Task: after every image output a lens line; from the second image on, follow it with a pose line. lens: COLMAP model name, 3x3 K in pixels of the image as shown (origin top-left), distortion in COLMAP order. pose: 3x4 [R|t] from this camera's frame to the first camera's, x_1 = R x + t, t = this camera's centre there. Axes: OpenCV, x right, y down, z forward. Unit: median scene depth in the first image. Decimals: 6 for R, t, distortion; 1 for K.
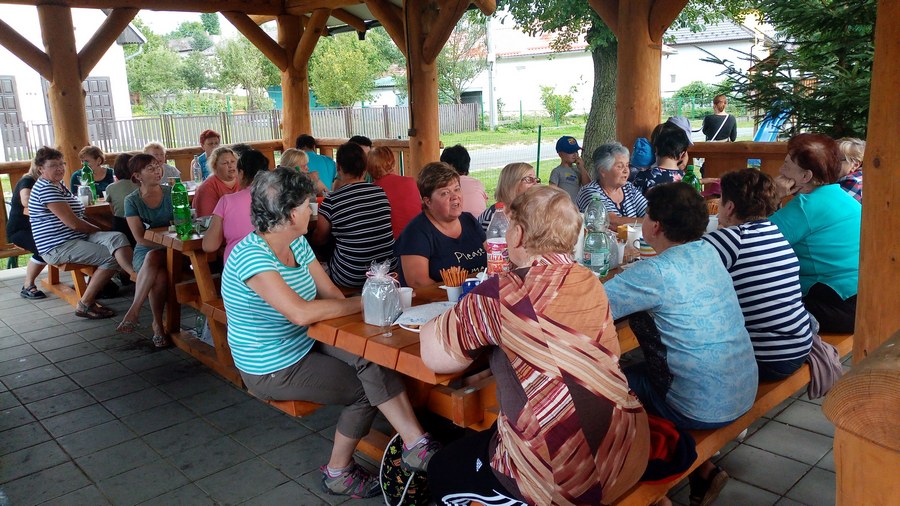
lens RADIAL K [[699.8, 0, 450.0], [0, 699.8, 253.0], [0, 0, 1]] dist [0.029657, -0.001881]
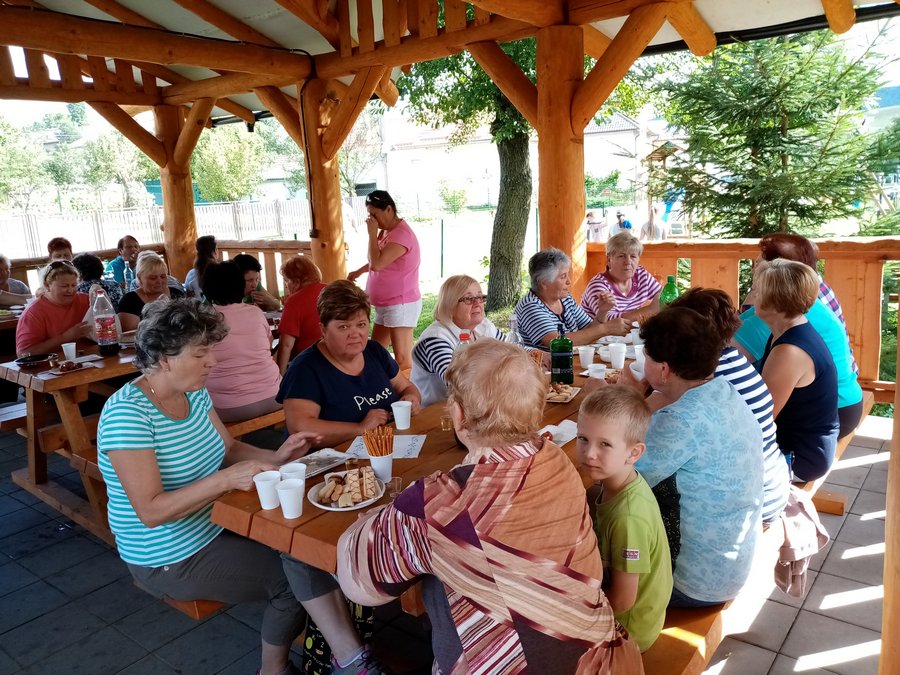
lens RADIAL K [[709.2, 0, 450.0], [0, 709.2, 337.5], [0, 0, 1]] dist [0.000894, -0.006235]
pose [[0.988707, -0.041273, 0.144067, -0.016238], [0.042841, 0.999051, -0.007801, -0.021504], [-0.143609, 0.013885, 0.989537, 0.063803]]
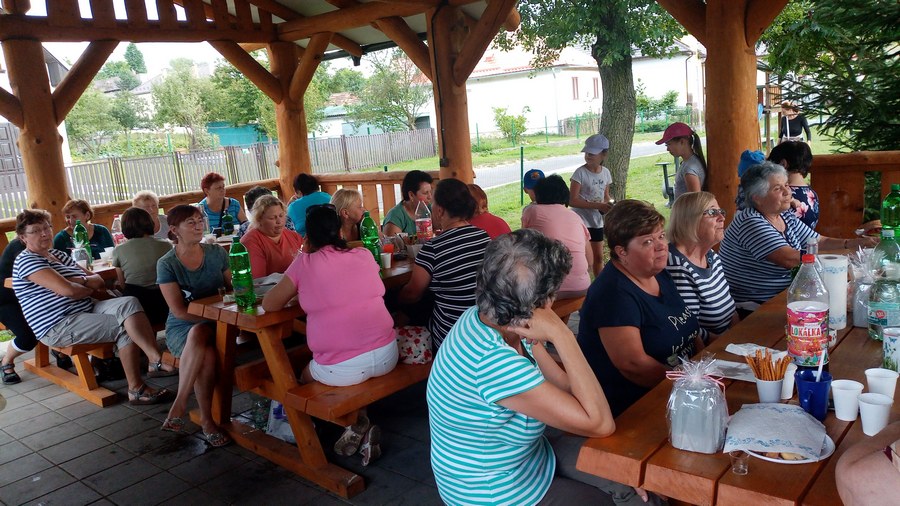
lens RADIAL K [[694.9, 0, 450.0], [0, 694.9, 253.0], [0, 0, 1]] dist [0.026850, 0.001183]
pose [[0.993982, -0.068744, 0.085284, -0.122798], [0.071538, 0.996982, -0.030143, -0.026856], [-0.082955, 0.036063, 0.995901, 0.107235]]
